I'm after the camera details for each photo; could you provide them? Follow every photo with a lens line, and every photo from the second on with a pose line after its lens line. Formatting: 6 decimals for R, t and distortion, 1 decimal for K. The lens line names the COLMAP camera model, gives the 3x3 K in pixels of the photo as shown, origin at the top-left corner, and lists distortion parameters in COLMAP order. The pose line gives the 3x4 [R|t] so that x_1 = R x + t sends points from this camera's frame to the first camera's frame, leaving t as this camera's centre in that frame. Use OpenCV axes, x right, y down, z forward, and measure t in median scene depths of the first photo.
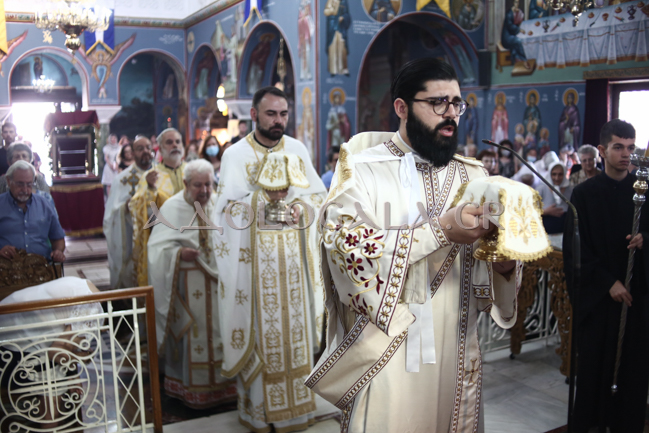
lens RADIAL K [[639.1, 0, 313.4], [0, 639.1, 215.8], [0, 0, 1]] dist [-0.153508, 0.100388]
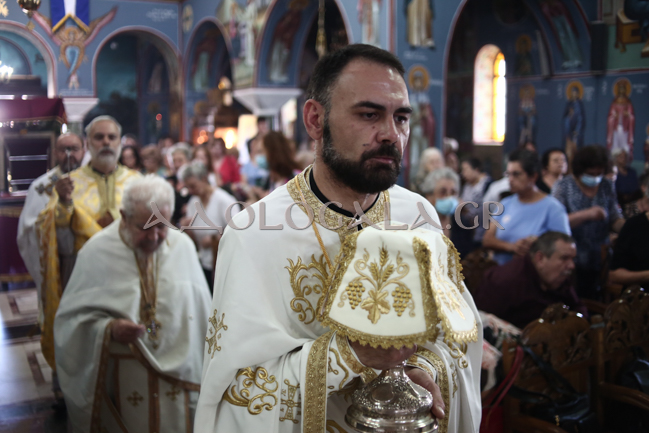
lens RADIAL K [[642.9, 0, 313.6], [0, 642.9, 215.6], [0, 0, 1]] dist [-0.147057, 0.078943]
pose [[0.999355, -0.001335, 0.035893, -0.090349], [0.001679, 0.999953, -0.009552, -0.029671], [-0.035879, 0.009607, 0.999310, 0.284675]]
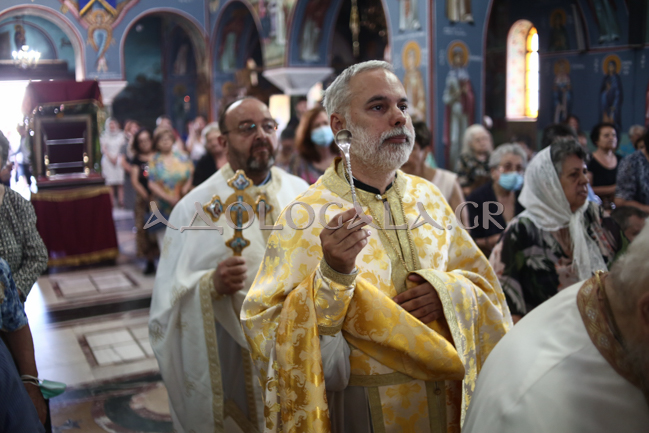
lens RADIAL K [[642.9, 0, 313.6], [0, 642.9, 215.6], [0, 0, 1]] dist [-0.147057, 0.078943]
pose [[0.999842, -0.016434, 0.006807, -0.111272], [0.016291, 0.999657, 0.020504, -0.028717], [-0.007141, -0.020390, 0.999767, 0.288119]]
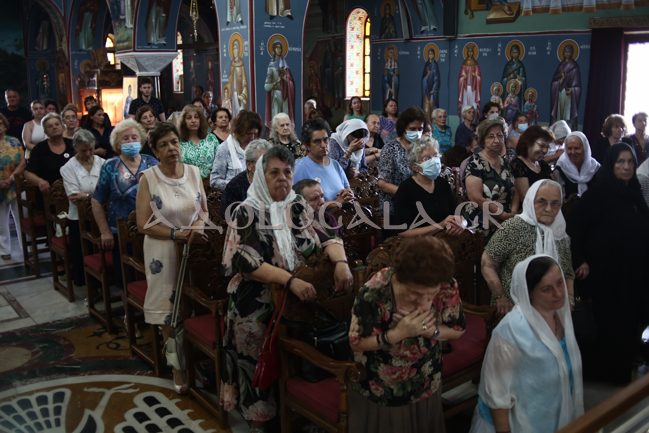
lens RADIAL K [[639.1, 0, 313.4], [0, 639.1, 215.8], [0, 0, 1]] dist [-0.153508, 0.100388]
pose [[0.983931, -0.035074, 0.175069, -0.052290], [0.022253, 0.996960, 0.074666, -0.038664], [-0.177156, -0.069571, 0.981721, 0.221795]]
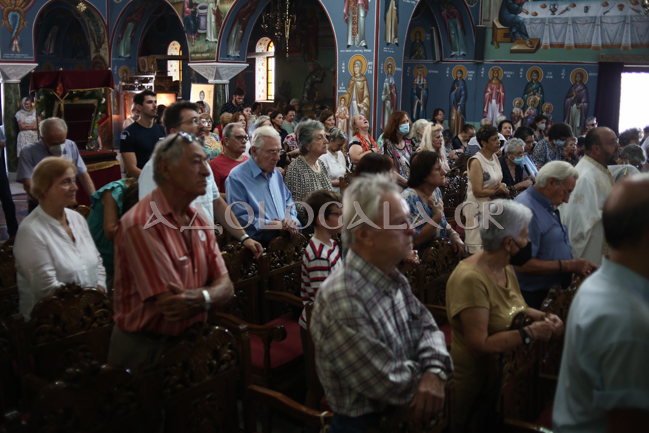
lens RADIAL K [[639.1, 0, 313.4], [0, 639.1, 215.8], [0, 0, 1]] dist [-0.153508, 0.100388]
pose [[0.919113, -0.053022, 0.390411, -0.408684], [0.027559, 0.997128, 0.070541, -0.029144], [-0.393030, -0.054076, 0.917934, 0.135639]]
